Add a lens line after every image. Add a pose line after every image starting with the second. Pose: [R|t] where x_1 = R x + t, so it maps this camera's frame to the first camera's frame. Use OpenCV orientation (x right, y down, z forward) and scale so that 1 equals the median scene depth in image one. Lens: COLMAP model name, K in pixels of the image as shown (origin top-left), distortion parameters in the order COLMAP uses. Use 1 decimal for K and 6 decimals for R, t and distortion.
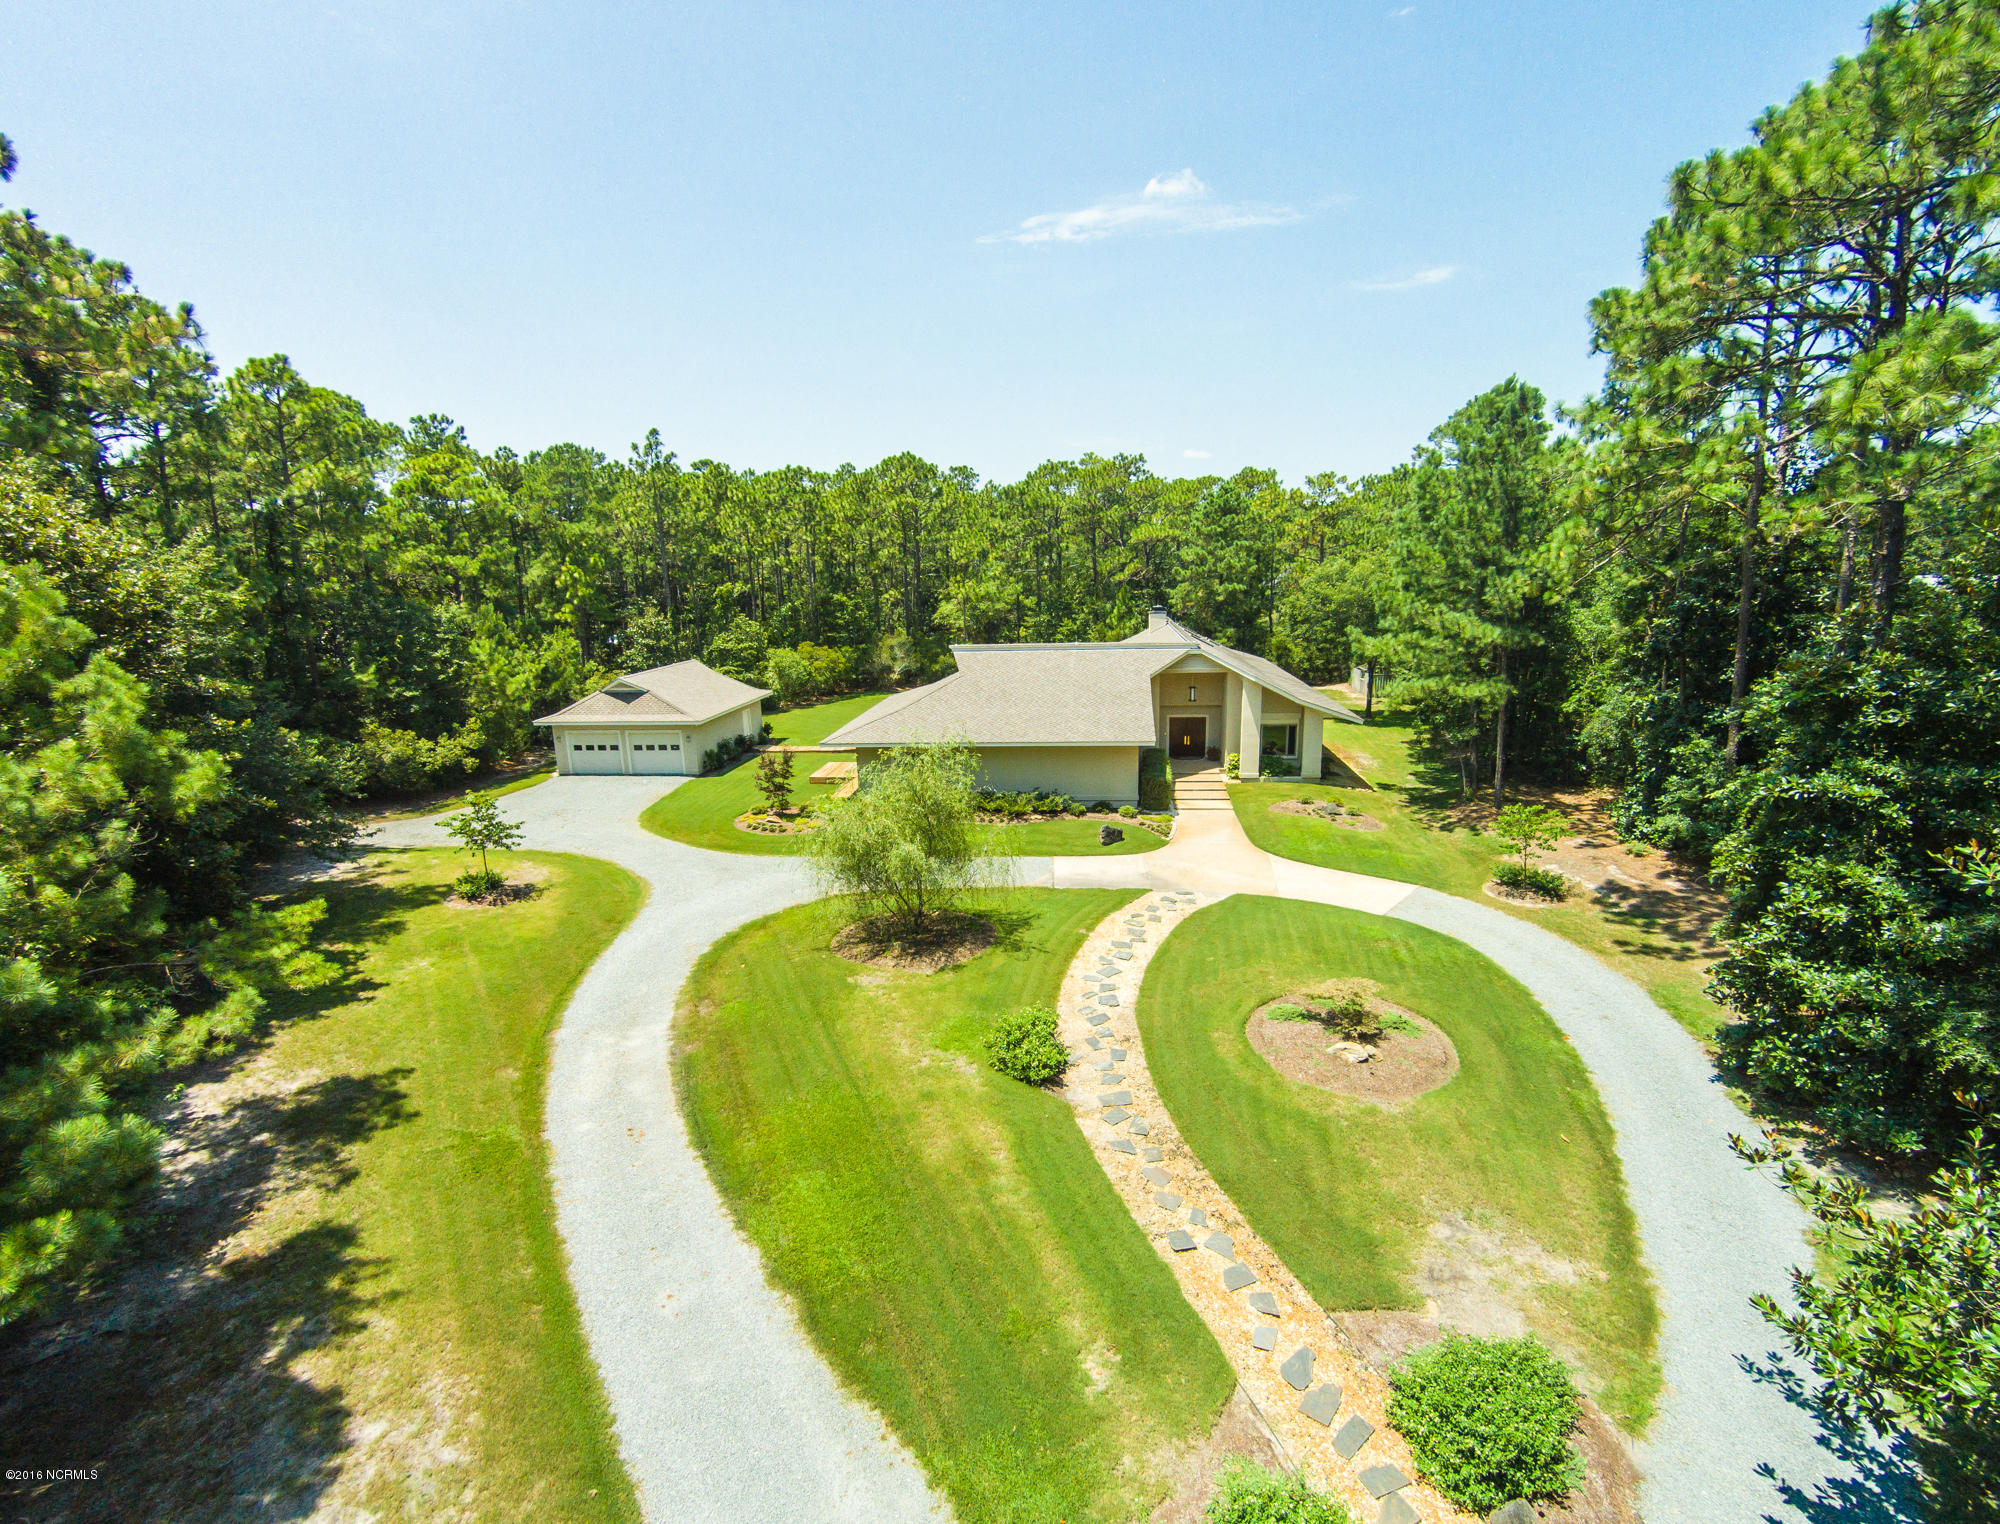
lens RADIAL K [[935.3, 0, 1024.7], [0, 935.3, 785.2], [0, 0, 1]] dist [-0.060518, 0.021549]
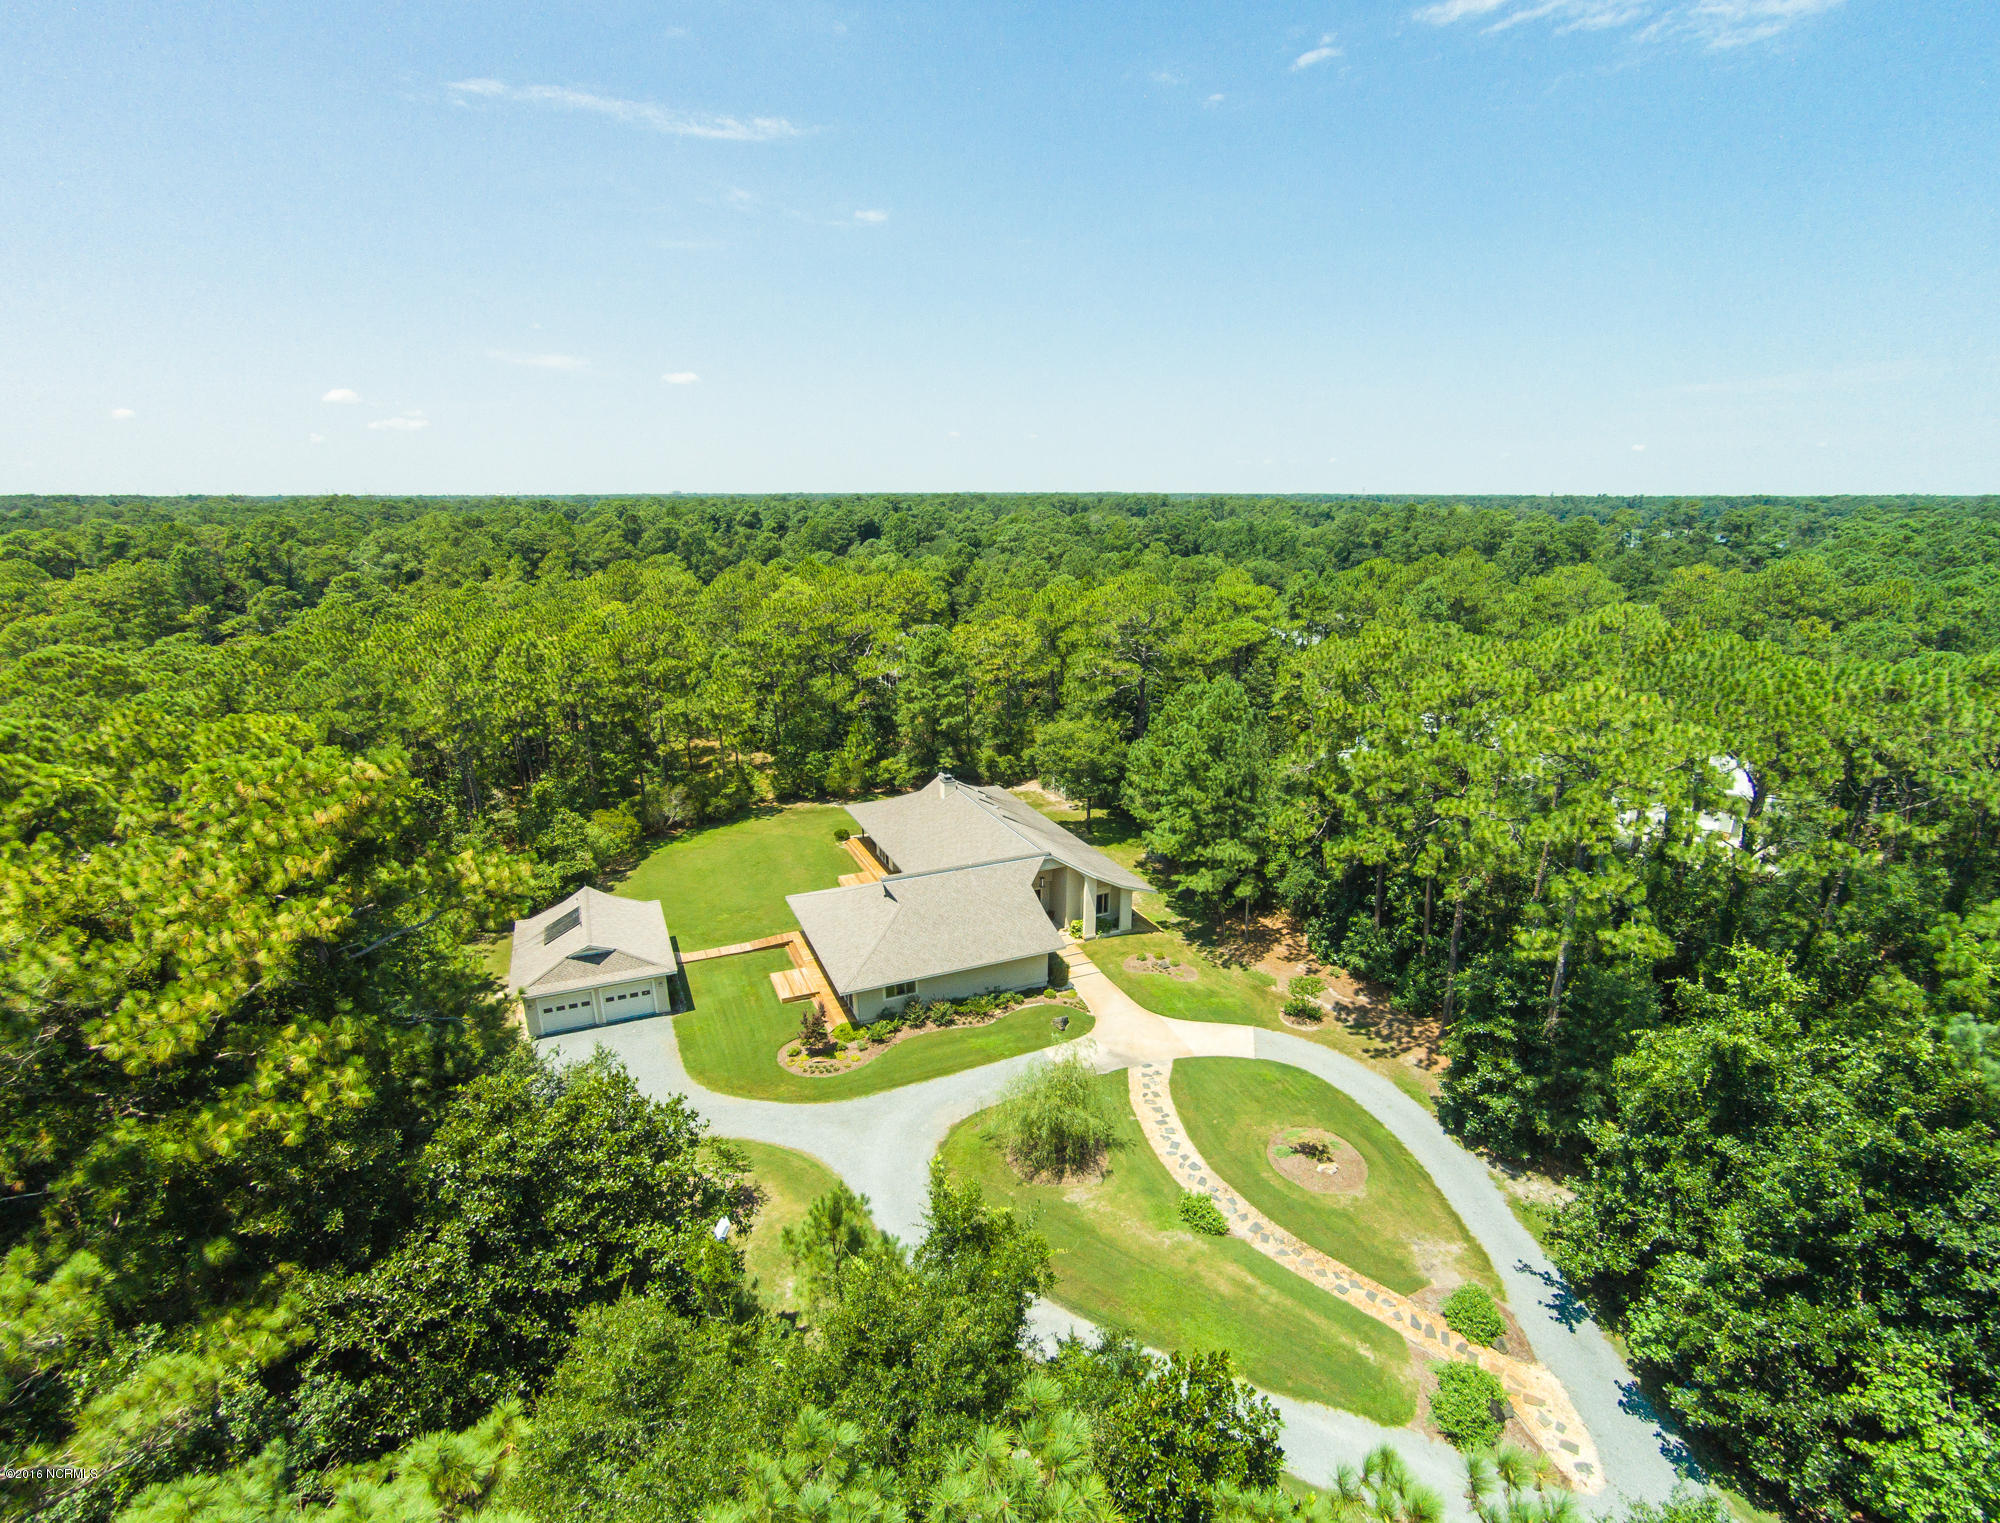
lens RADIAL K [[959.8, 0, 1008.0], [0, 959.8, 760.4], [0, 0, 1]] dist [-0.062169, 0.023635]
pose [[0.872647, -0.106185, 0.476668, -0.738594], [0.090031, 0.994325, 0.056680, -0.504830], [-0.479981, -0.006547, 0.877254, -0.336153]]
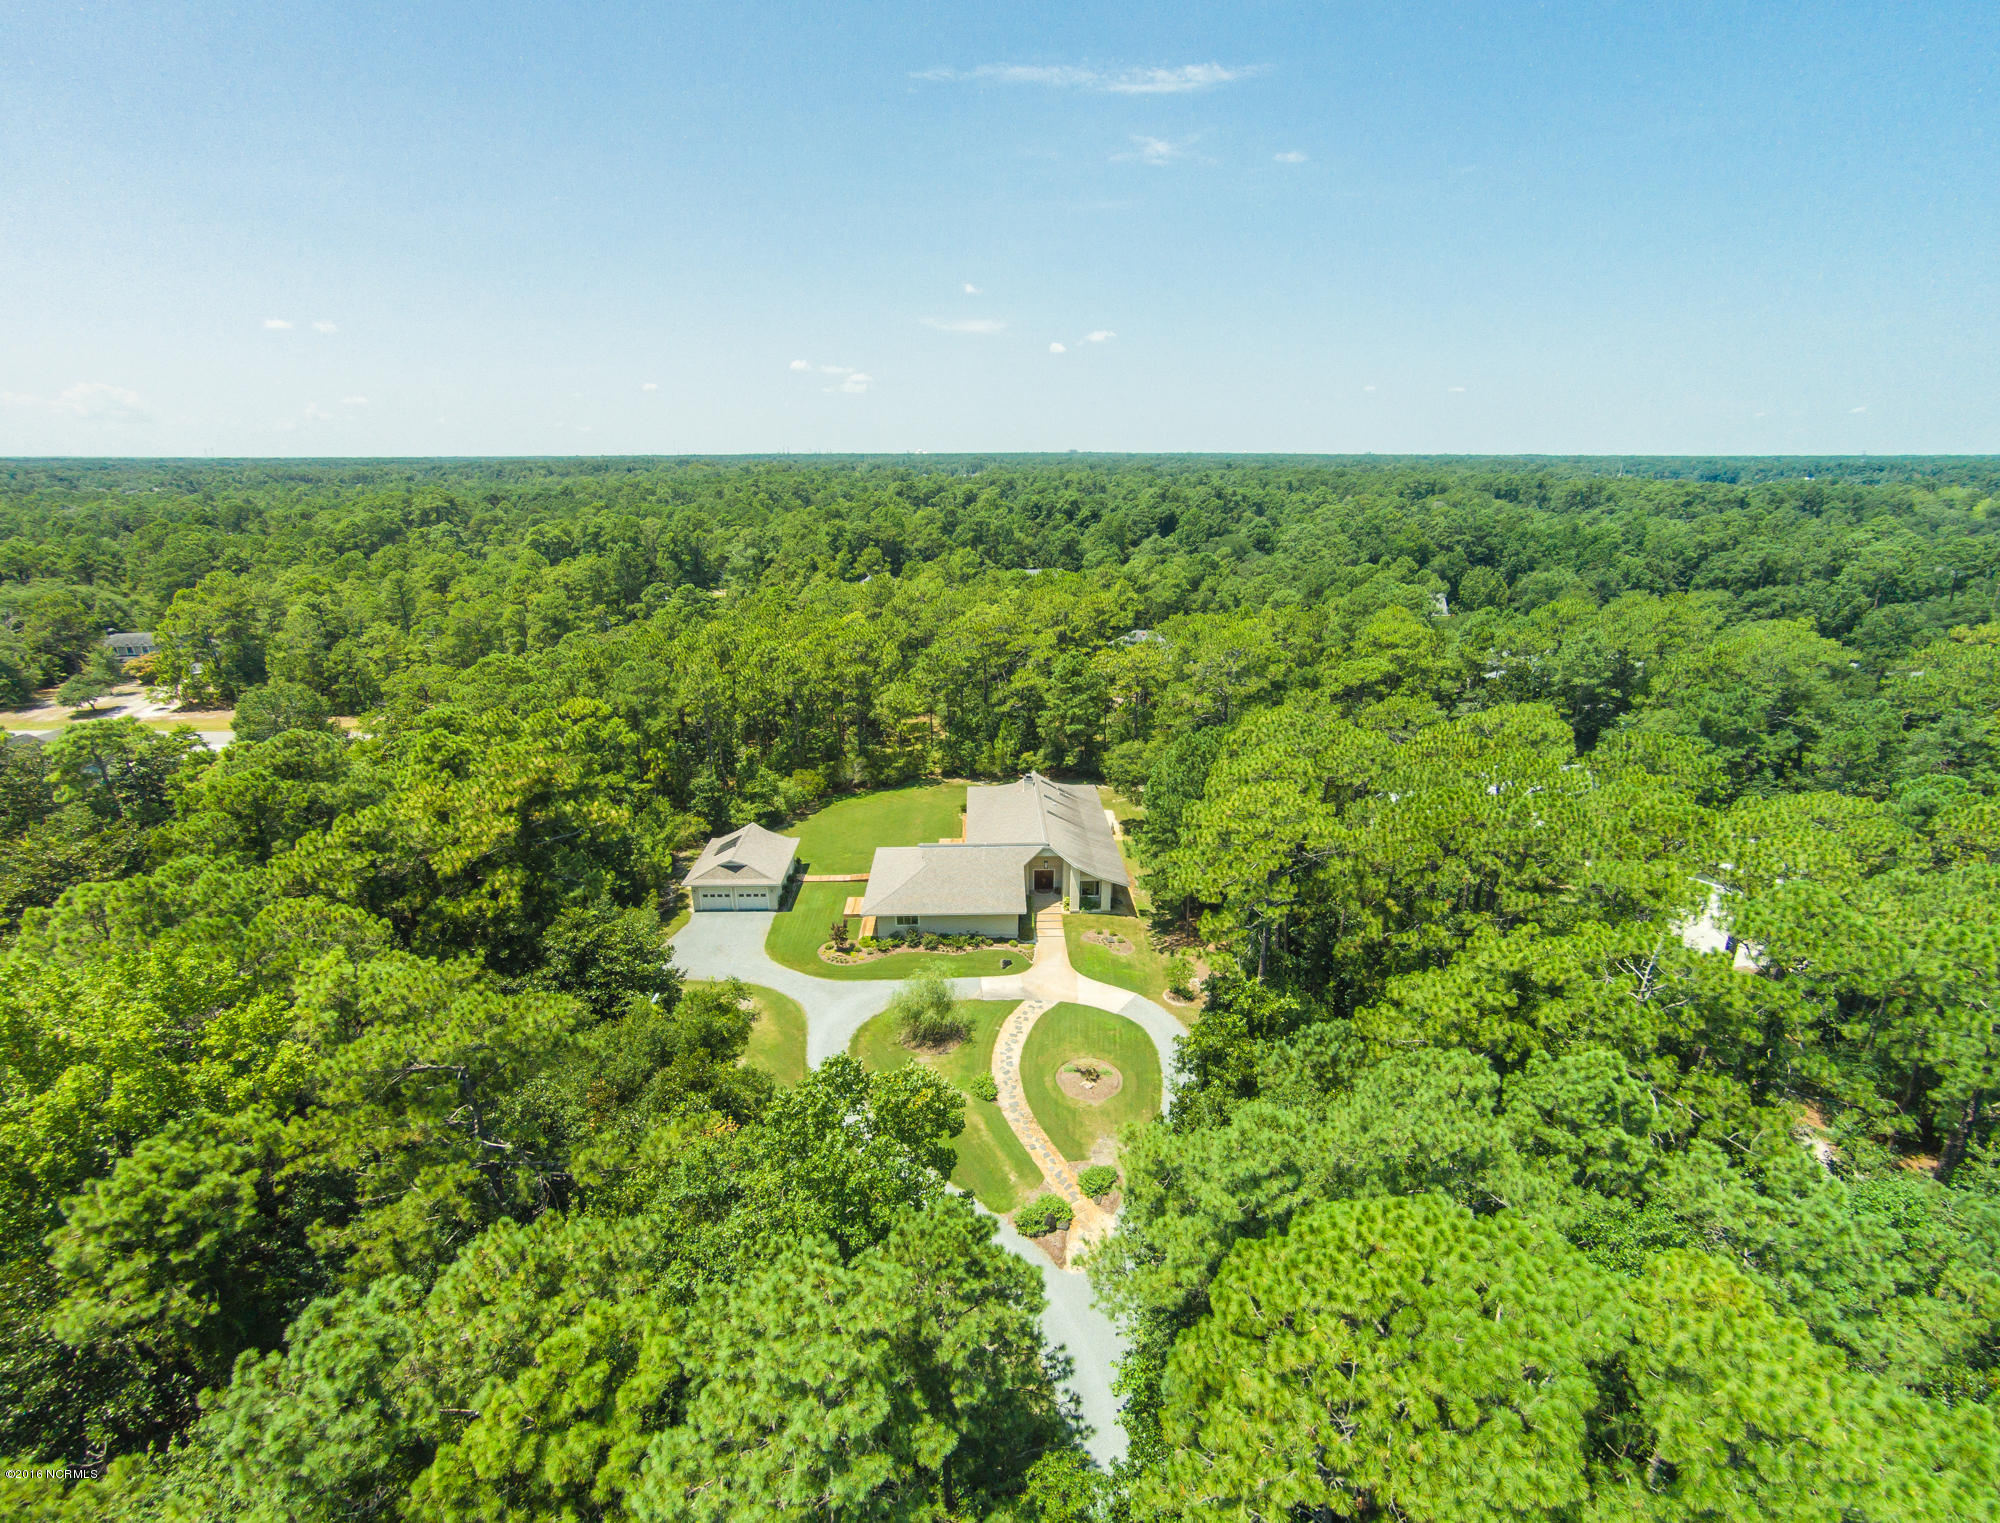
lens RADIAL K [[959.8, 0, 1008.0], [0, 959.8, 760.4], [0, 0, 1]] dist [-0.062169, 0.023635]
pose [[0.993294, -0.016441, 0.114444, -0.161477], [0.007301, 0.996781, 0.079834, -0.641588], [-0.115388, -0.078463, 0.990217, -1.253067]]
